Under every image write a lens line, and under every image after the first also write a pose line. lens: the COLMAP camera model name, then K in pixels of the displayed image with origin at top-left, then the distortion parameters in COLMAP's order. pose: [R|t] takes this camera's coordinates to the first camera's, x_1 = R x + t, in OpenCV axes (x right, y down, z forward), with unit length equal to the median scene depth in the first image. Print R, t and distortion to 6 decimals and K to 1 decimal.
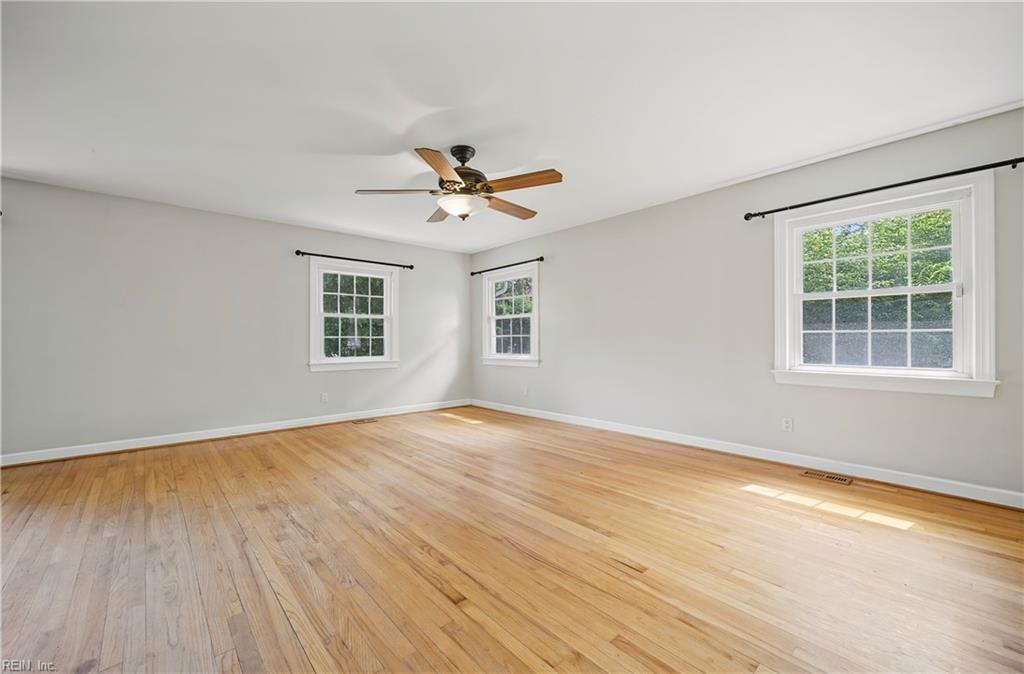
lens RADIAL K [[405.1, 0, 504.6], [0, 405.1, 345.9], [0, 0, 1]] dist [-0.005732, 0.001653]
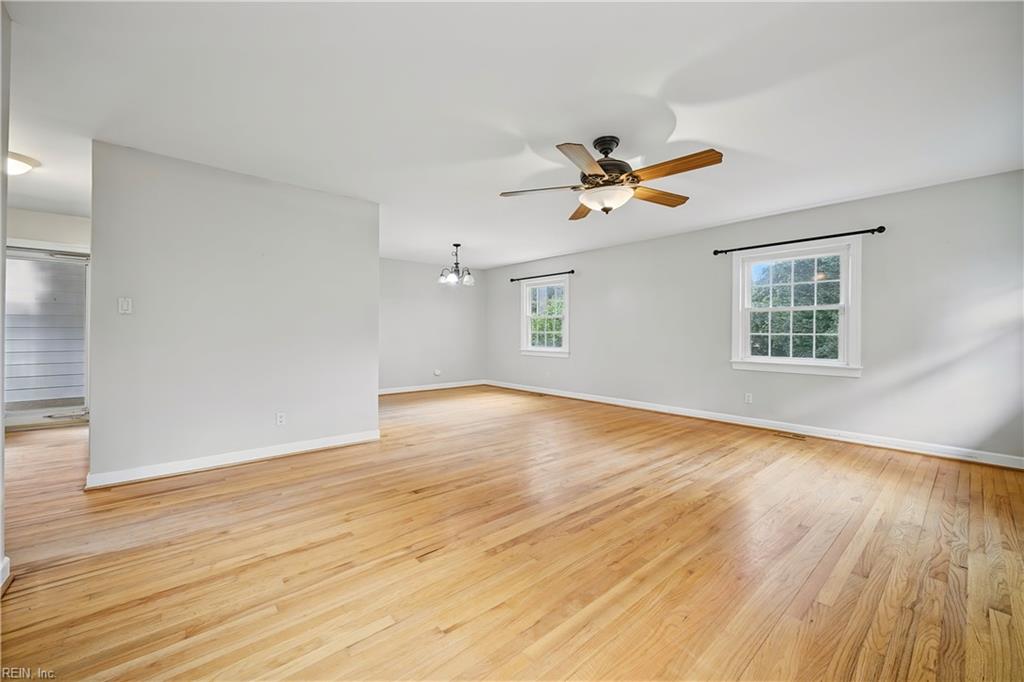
lens RADIAL K [[405.1, 0, 508.8], [0, 405.1, 335.7], [0, 0, 1]] dist [-0.005732, 0.001653]
pose [[-0.006524, 0.006464, -0.999958, 0.853152], [-0.022889, 0.999716, 0.006611, -0.019357], [0.999717, 0.022932, -0.006375, 0.759409]]
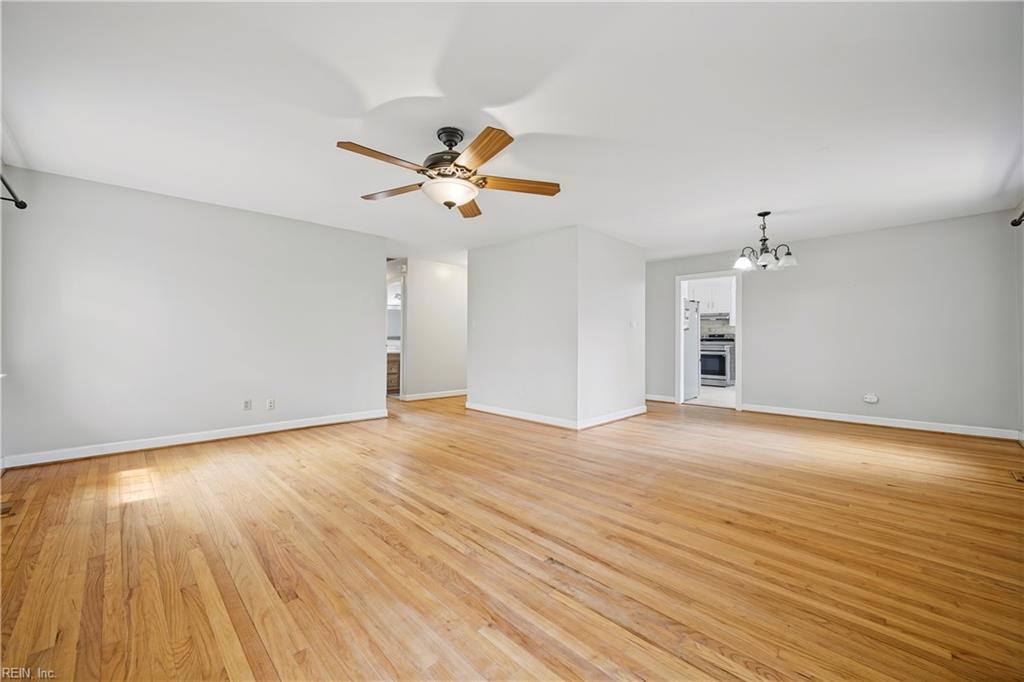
lens RADIAL K [[405.1, 0, 510.8], [0, 405.1, 339.0], [0, 0, 1]] dist [-0.005732, 0.001653]
pose [[-0.998519, 0.000253, -0.054400, -0.186245], [-0.000832, 0.999801, 0.019917, -0.034447], [0.054395, 0.019933, -0.998321, 1.888385]]
